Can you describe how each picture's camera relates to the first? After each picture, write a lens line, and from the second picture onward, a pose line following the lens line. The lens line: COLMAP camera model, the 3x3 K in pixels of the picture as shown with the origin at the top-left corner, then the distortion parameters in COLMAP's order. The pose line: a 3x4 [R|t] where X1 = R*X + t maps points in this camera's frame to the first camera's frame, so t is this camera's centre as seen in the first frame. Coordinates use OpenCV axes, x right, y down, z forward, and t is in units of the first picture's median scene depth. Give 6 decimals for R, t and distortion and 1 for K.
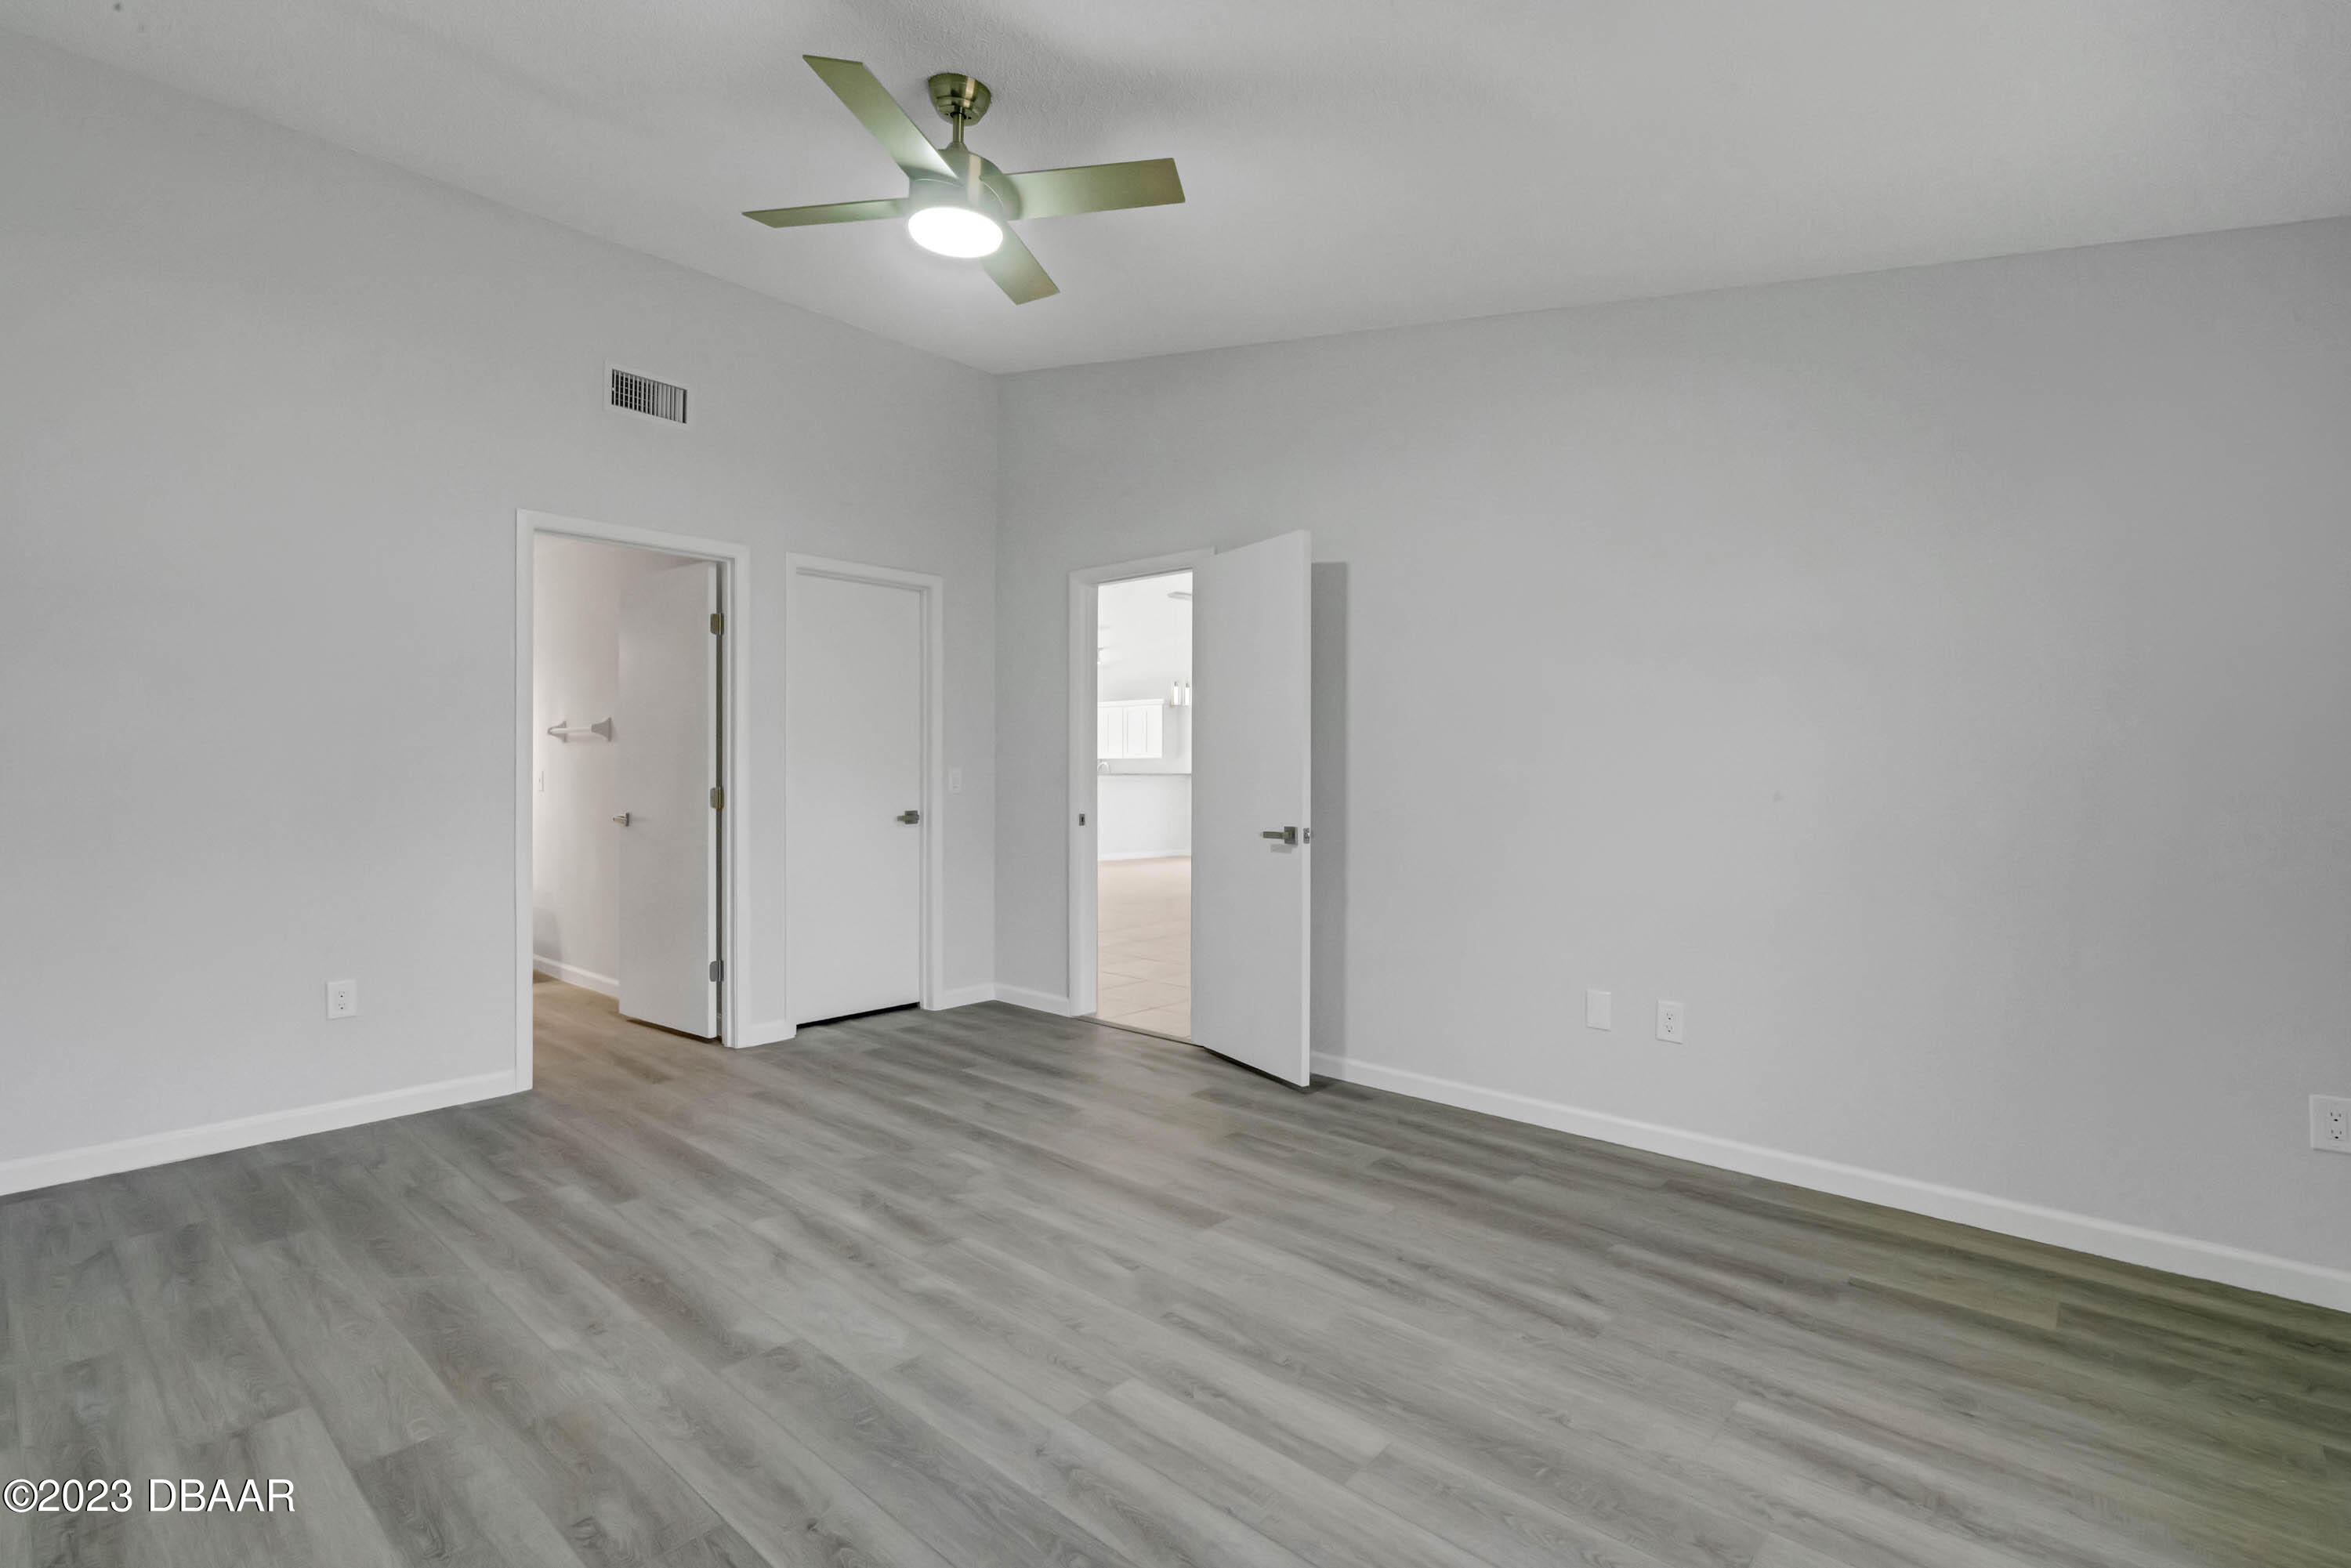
lens RADIAL K [[1068.1, 0, 1169.6], [0, 1068.1, 776.0], [0, 0, 1]] dist [-0.008004, 0.003102]
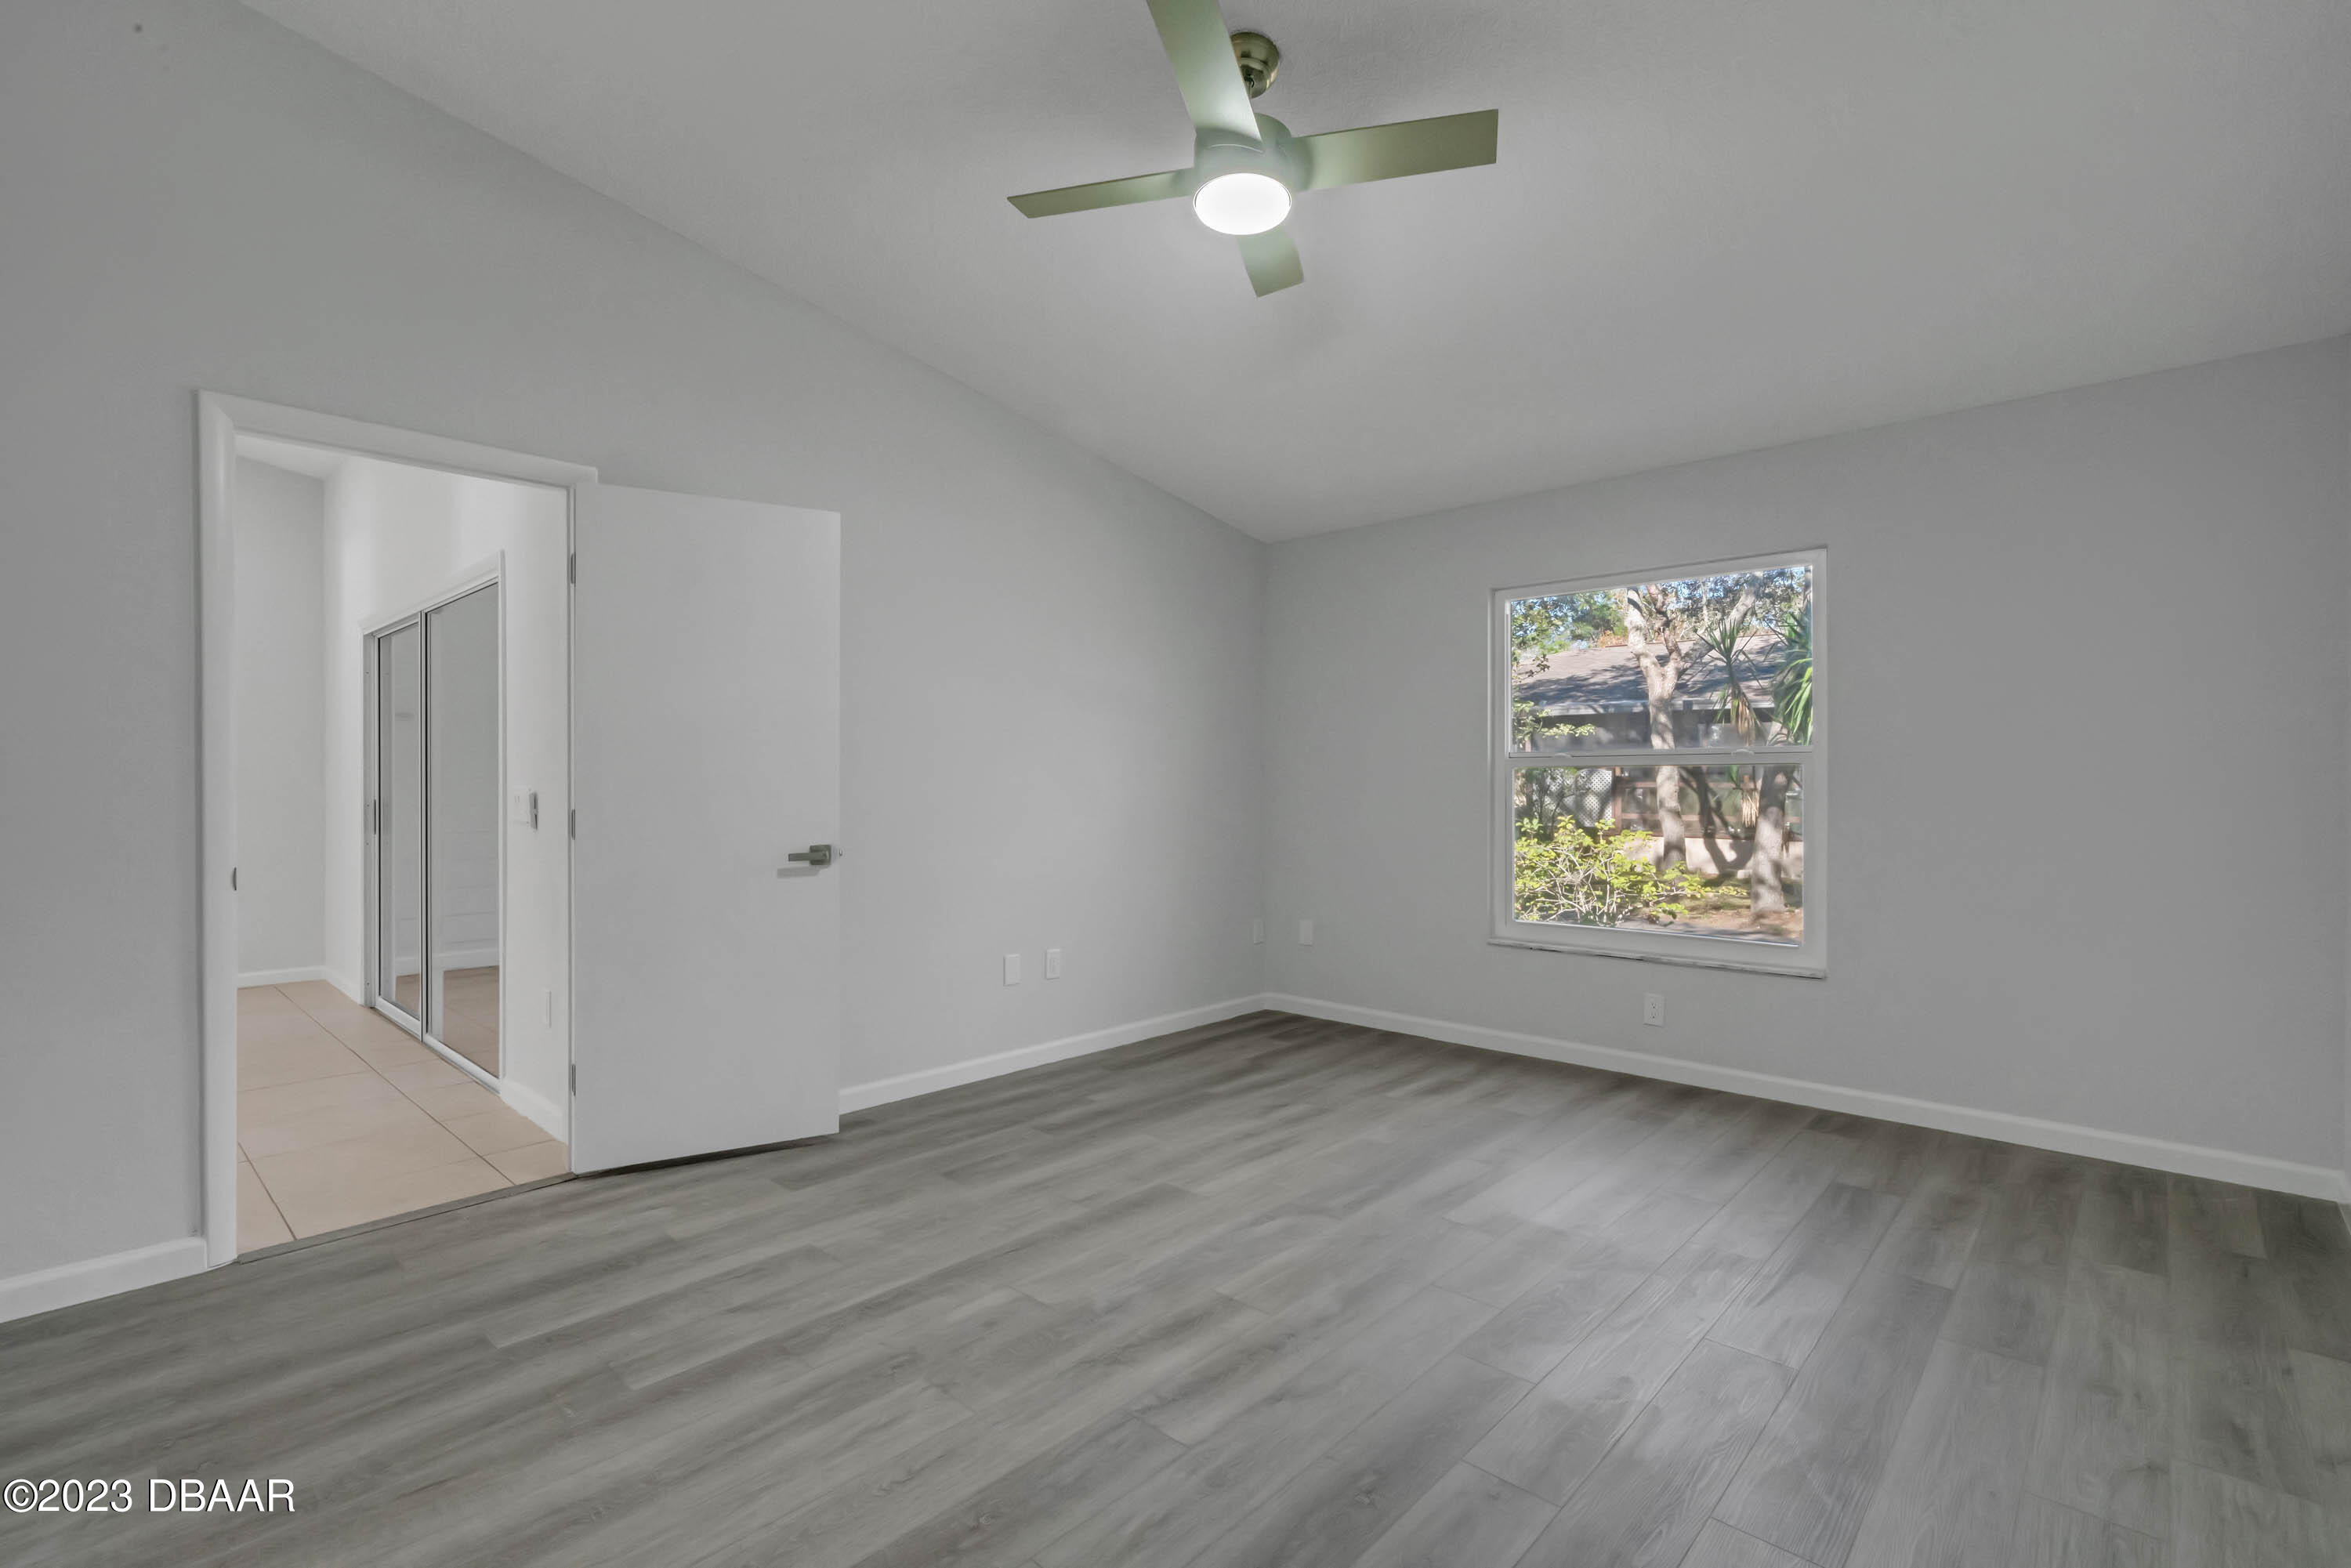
lens RADIAL K [[1068.1, 0, 1157.7], [0, 1068.1, 782.2], [0, 0, 1]] dist [-0.008004, 0.003102]
pose [[0.037065, -0.006263, 0.999293, -1.051308], [0.006110, 0.999963, 0.006041, -0.011012], [-0.999294, 0.005882, 0.037102, 0.961807]]
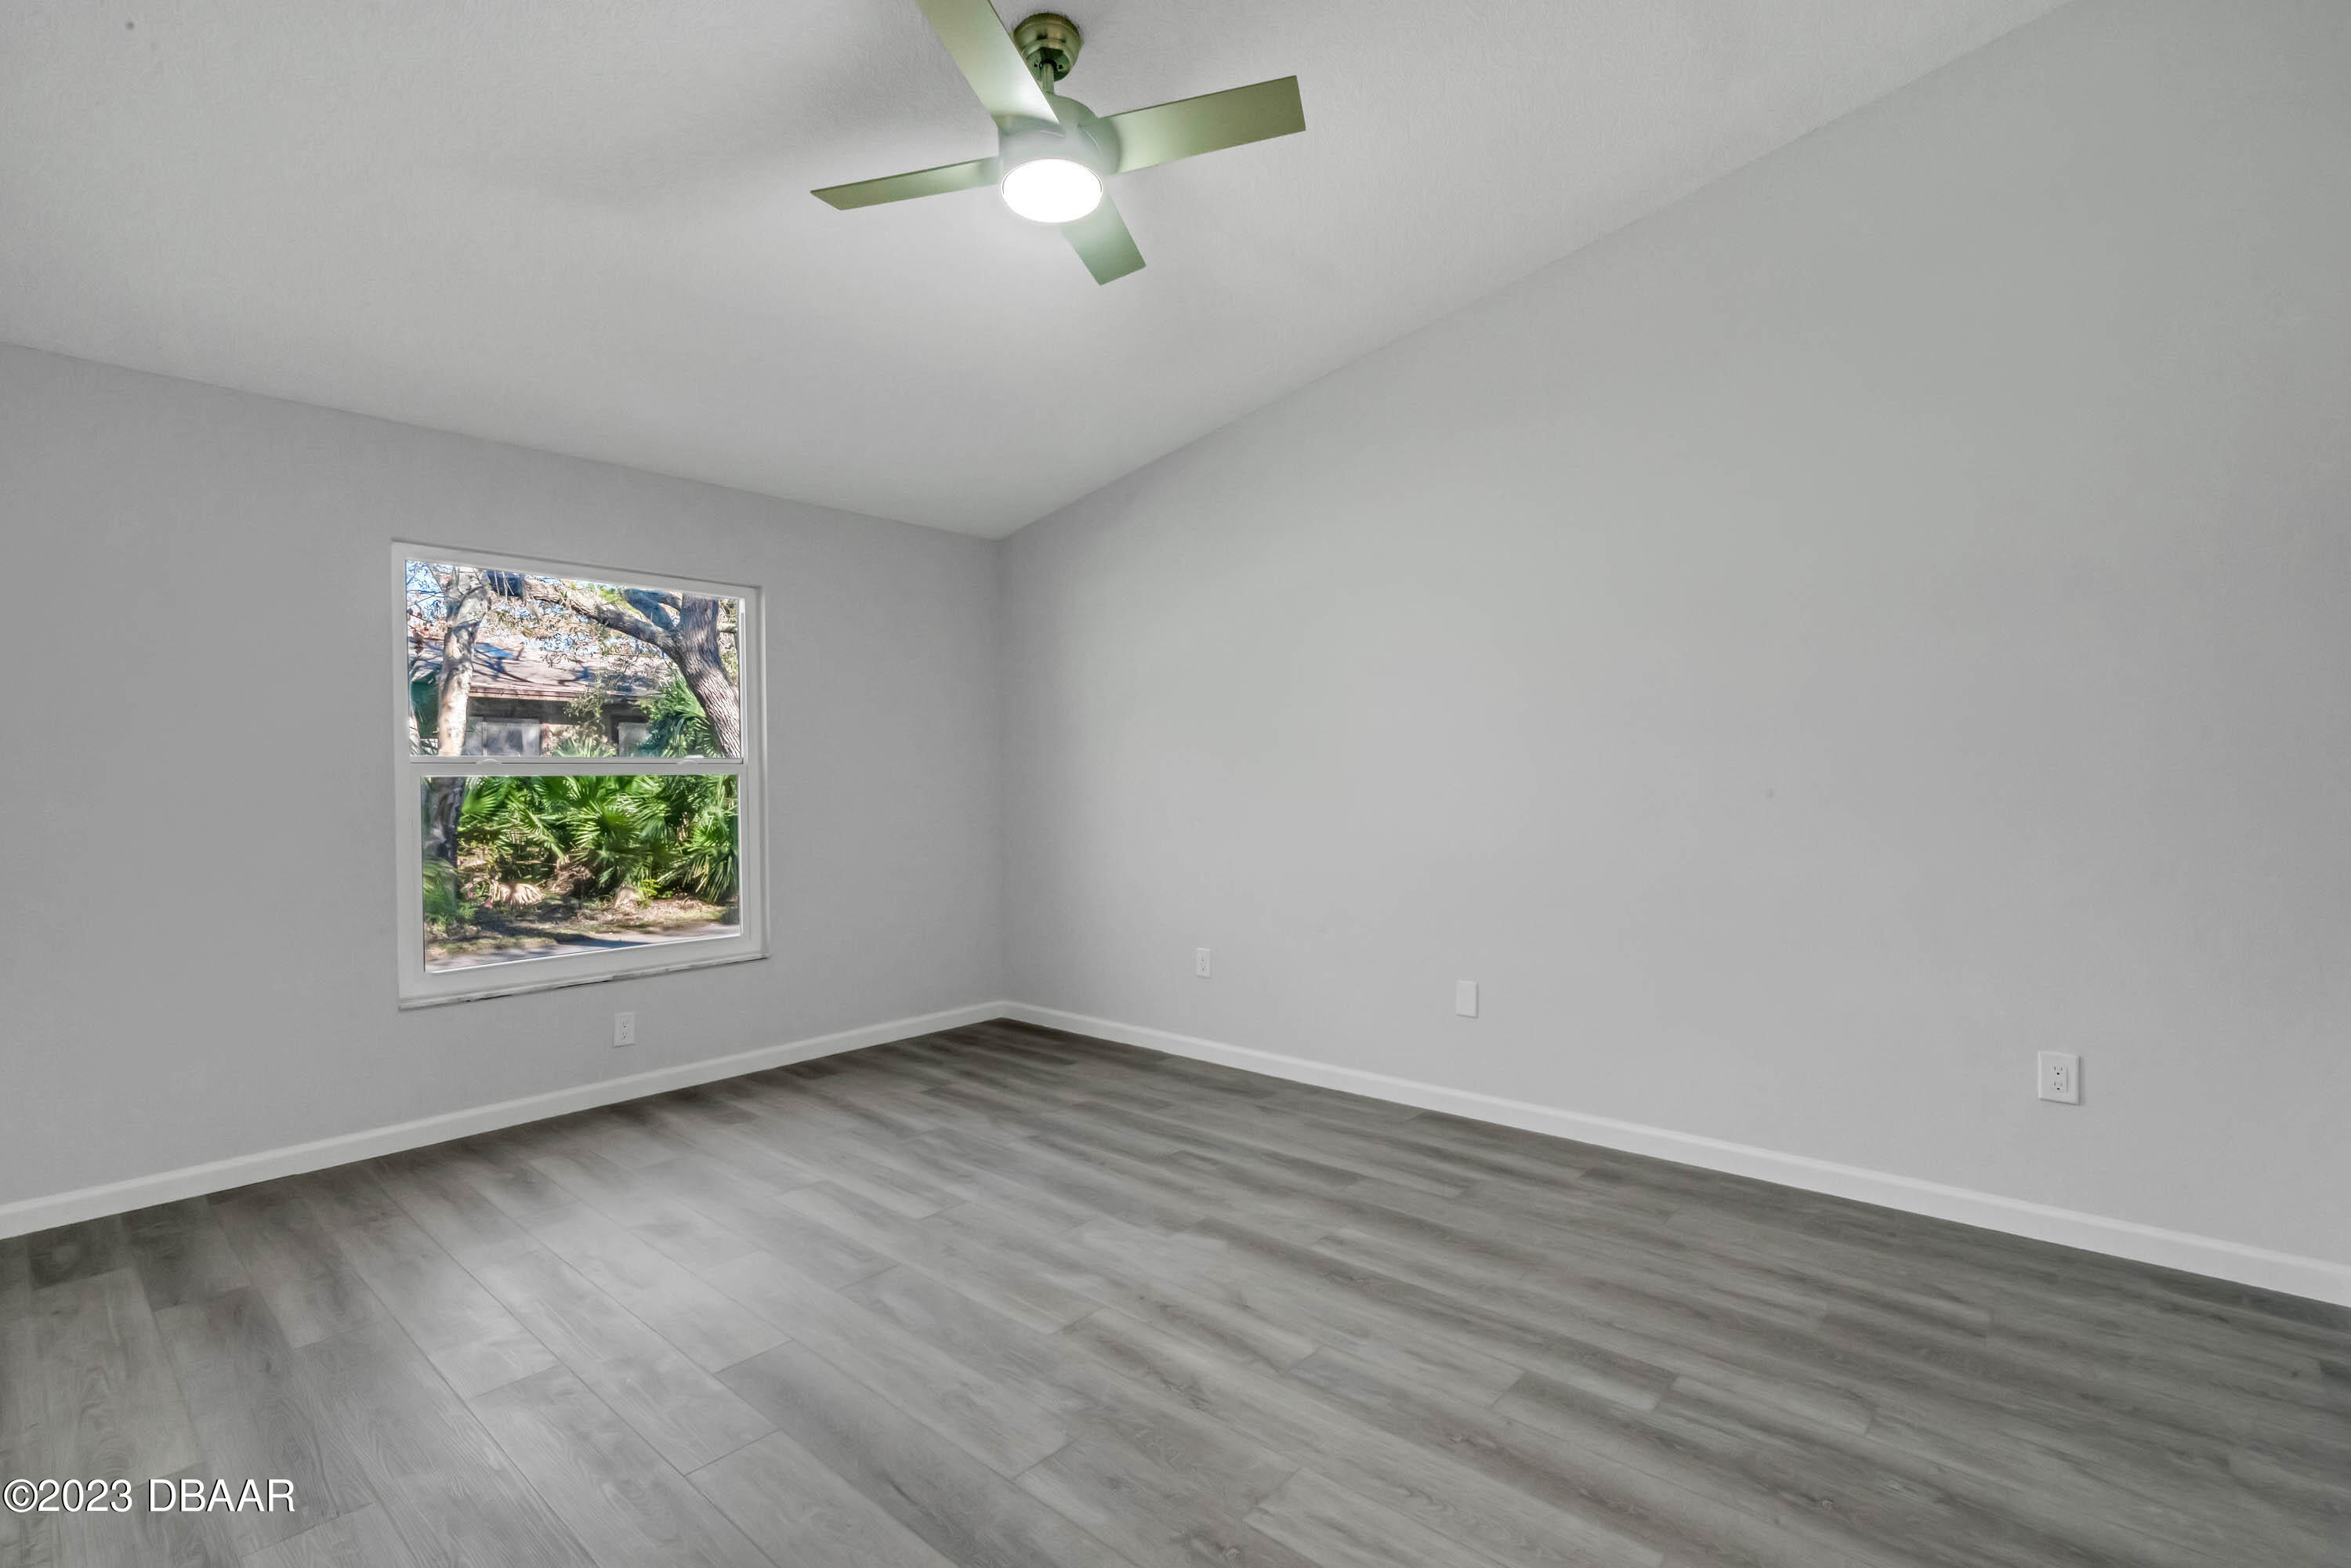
lens RADIAL K [[1068.1, 0, 1169.8], [0, 1068.1, 780.4], [0, 0, 1]] dist [-0.008004, 0.003102]
pose [[-0.999985, 0.004065, 0.003592, -0.277832], [0.004080, 0.999983, 0.004052, -0.020044], [-0.003576, 0.004067, -0.999985, 1.769435]]
